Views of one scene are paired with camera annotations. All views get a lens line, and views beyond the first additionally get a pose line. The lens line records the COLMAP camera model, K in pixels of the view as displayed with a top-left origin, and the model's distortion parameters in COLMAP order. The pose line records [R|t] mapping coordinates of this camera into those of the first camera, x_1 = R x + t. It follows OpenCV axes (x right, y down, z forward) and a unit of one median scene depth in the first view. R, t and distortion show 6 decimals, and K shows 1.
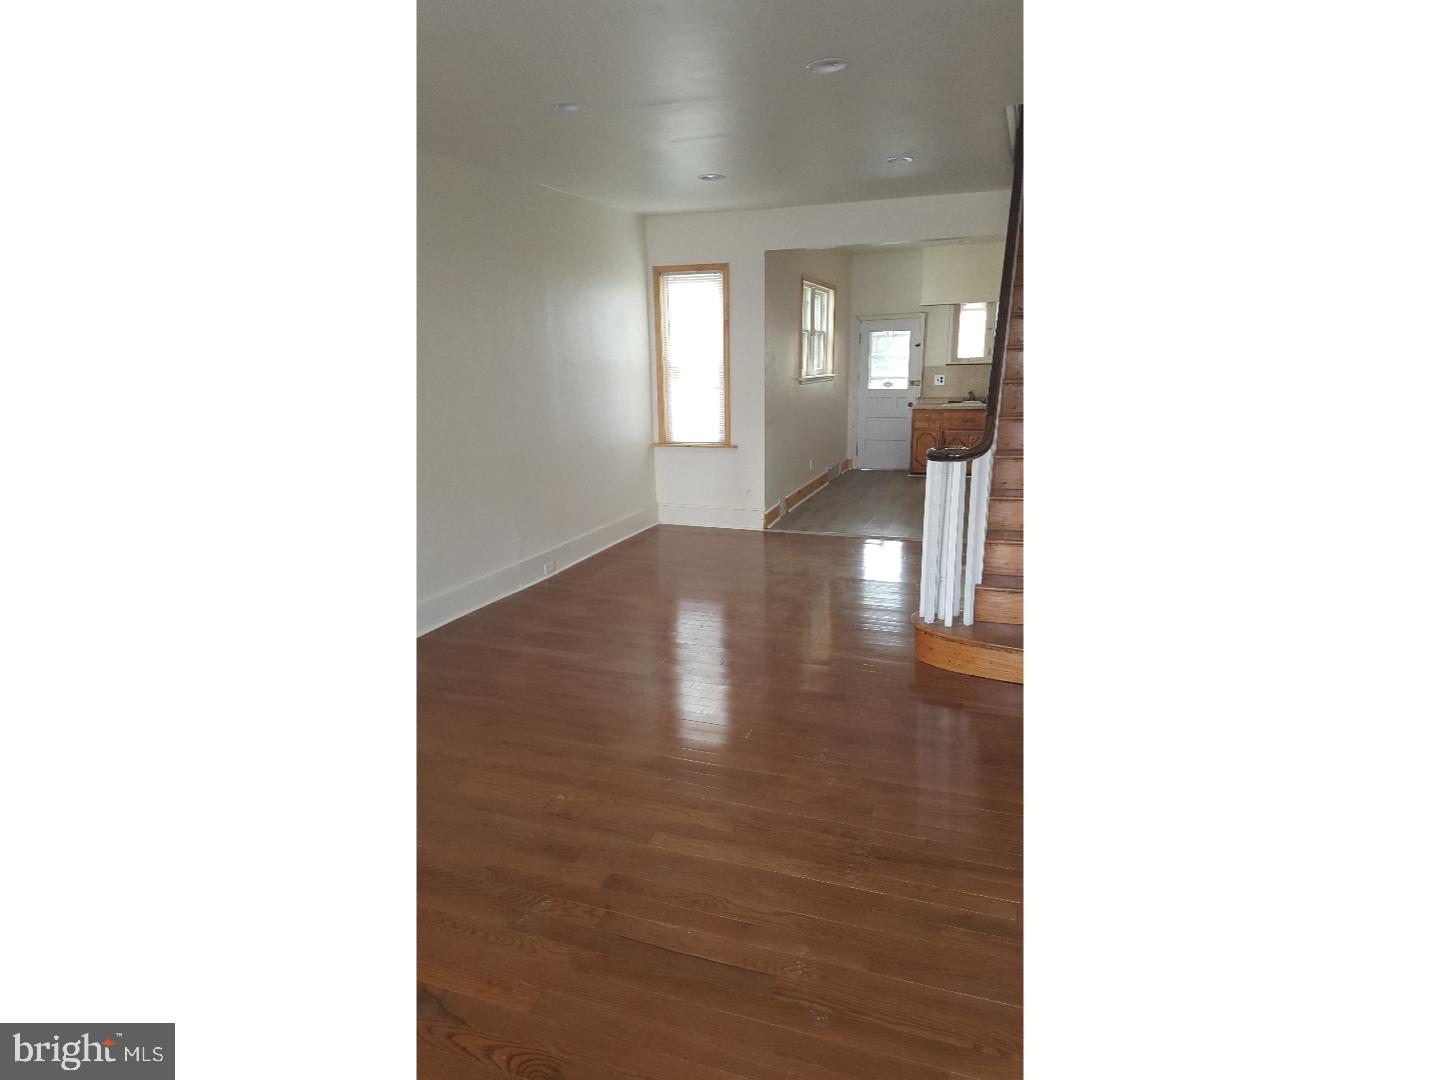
lens RADIAL K [[811.3, 0, 709.2], [0, 811.3, 560.8], [0, 0, 1]] dist [0.058068, -0.000749]
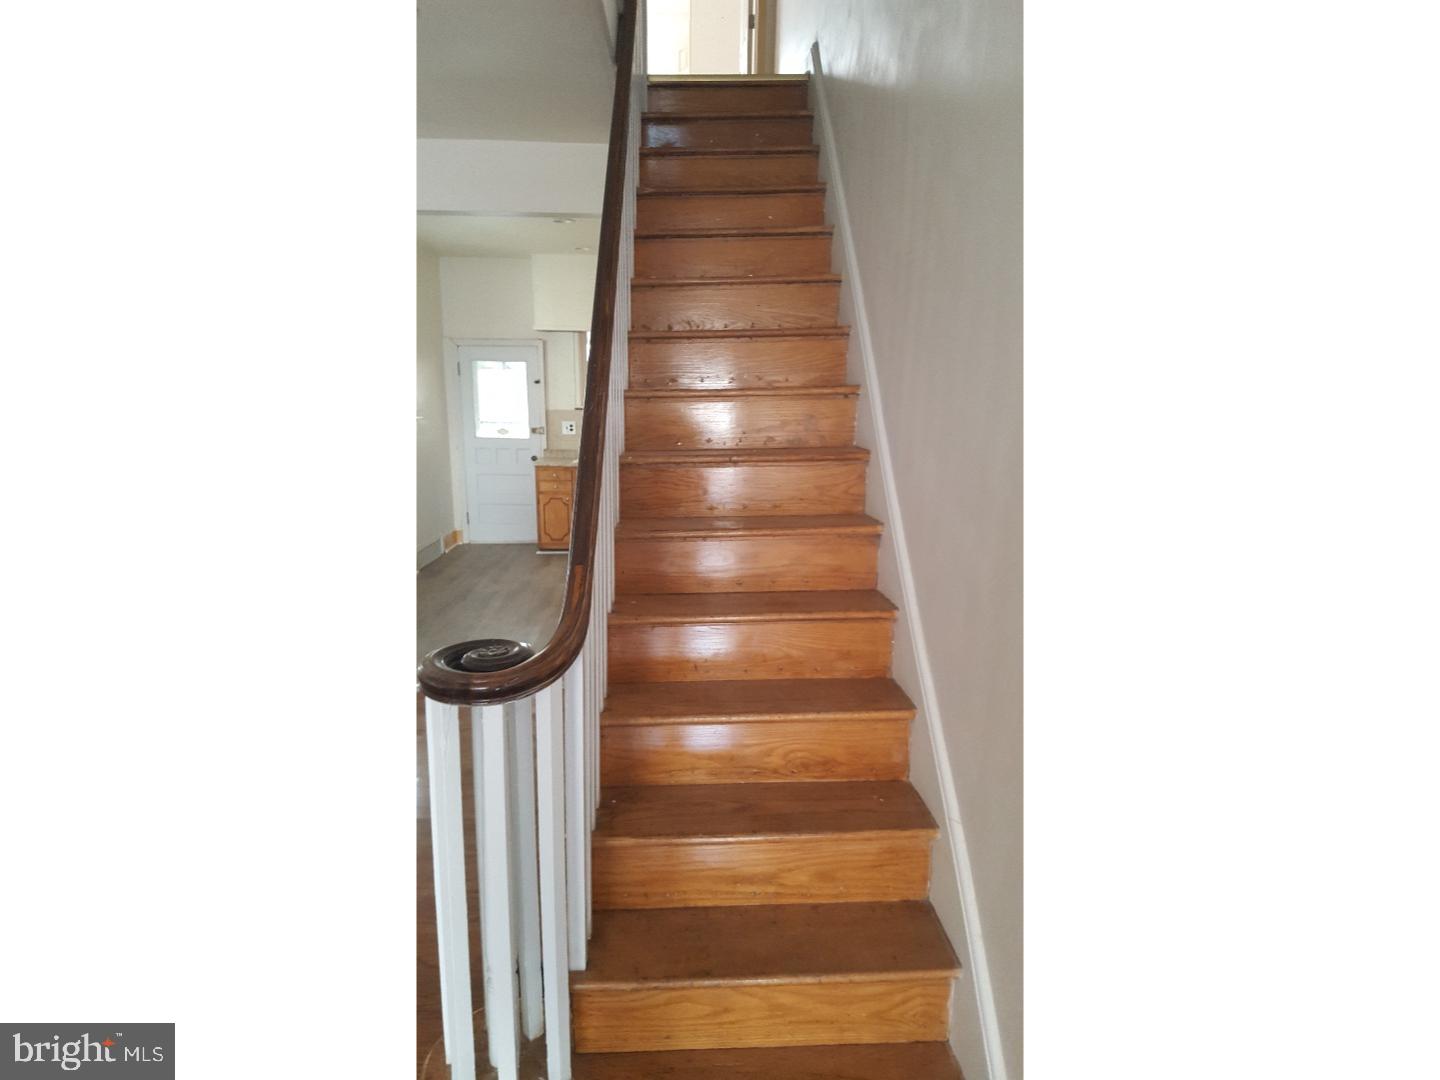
lens RADIAL K [[812.3, 0, 745.0], [0, 812.3, 551.2], [0, 0, 1]] dist [0.060672, -0.000003]
pose [[0.904287, -0.049802, 0.424011, 0.099985], [0.070948, 0.996893, -0.034222, -0.067181], [-0.420989, 0.061030, 0.905010, 0.240529]]
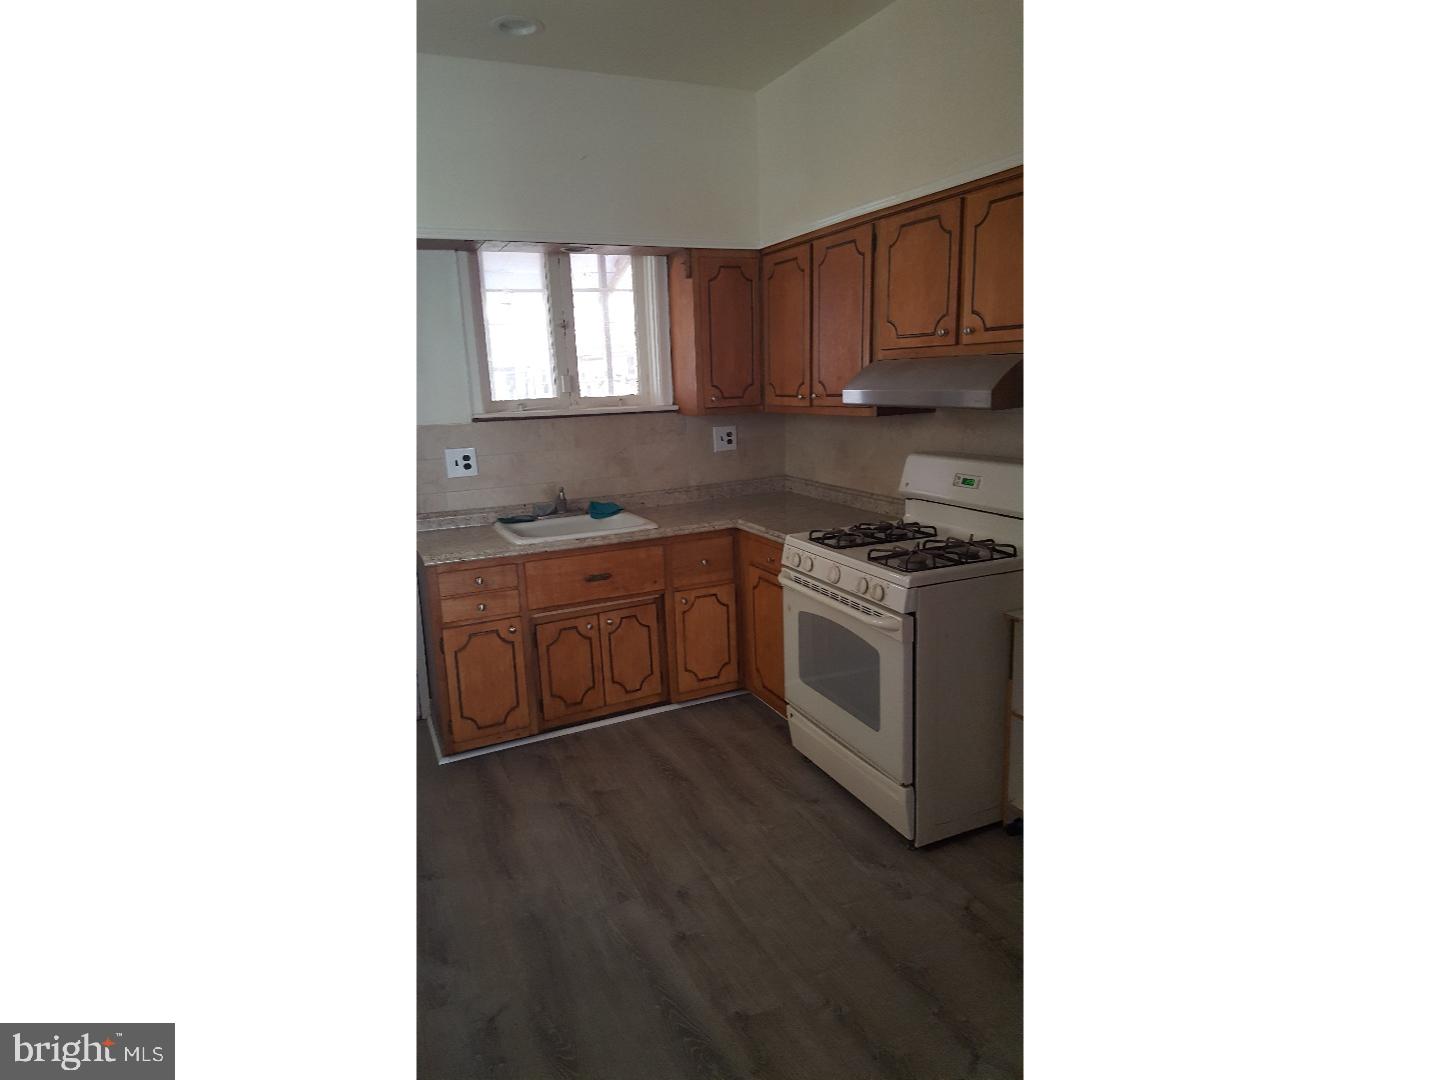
lens RADIAL K [[811.3, 0, 709.2], [0, 811.3, 560.8], [0, 0, 1]] dist [0.058068, -0.000749]
pose [[0.710377, -0.162114, 0.684897, 0.110687], [0.192664, 0.980733, 0.032307, -0.171987], [-0.676939, 0.109005, 0.727923, 0.681846]]
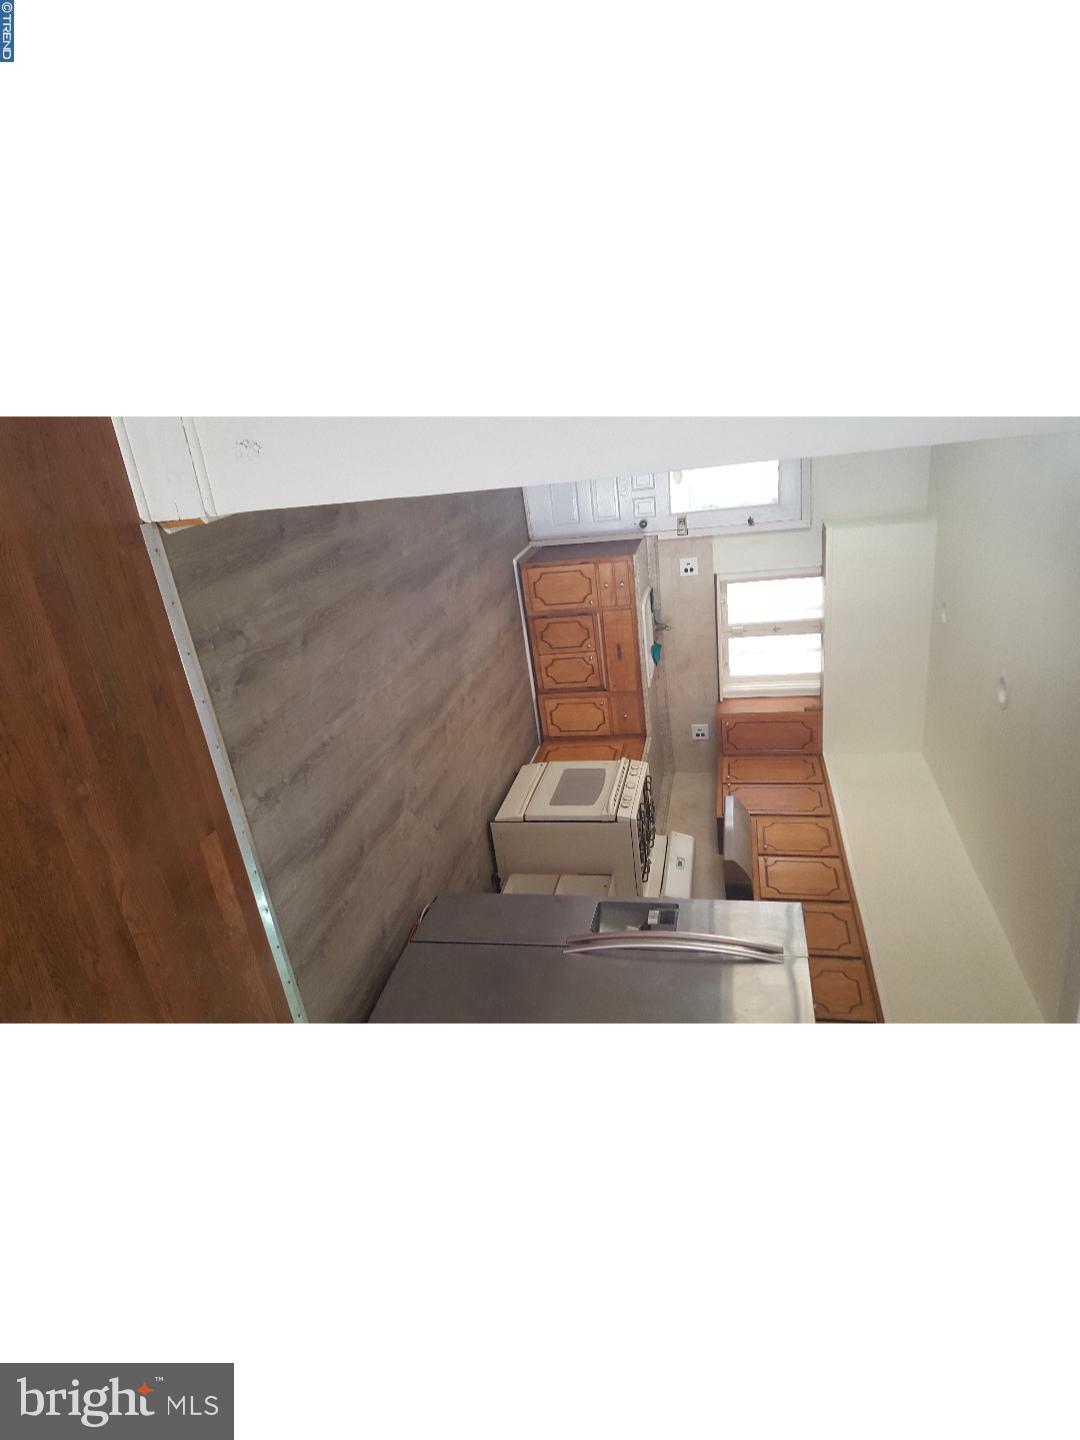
lens RADIAL K [[811.3, 0, 518.0], [0, 811.3, 714.0], [0, 0, 1]] dist [0.058068, -0.000749]
pose [[0.182878, 0.726409, 0.662485, -0.042190], [-0.980906, 0.180168, 0.073225, -0.128682], [-0.066168, -0.663227, 0.745488, 0.520894]]
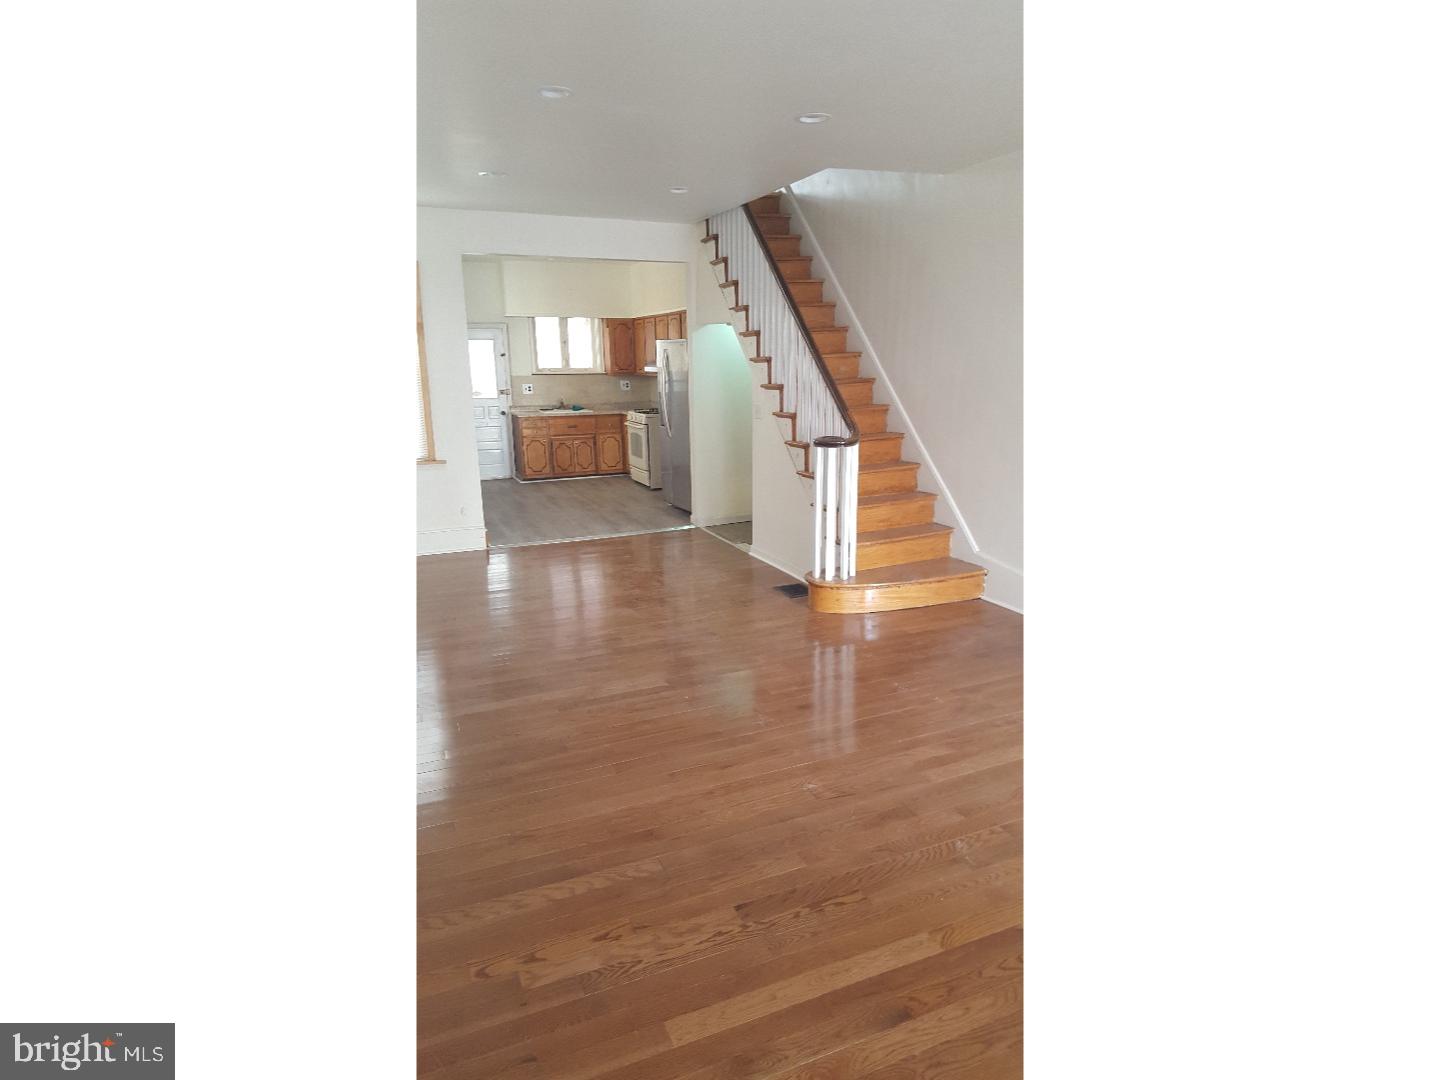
lens RADIAL K [[812.3, 0, 745.0], [0, 812.3, 551.2], [0, 0, 1]] dist [0.060672, -0.000003]
pose [[0.709705, -0.150834, 0.688163, -0.267063], [0.168174, 0.984844, 0.042423, -0.017567], [-0.684132, 0.085623, 0.724315, 0.083270]]
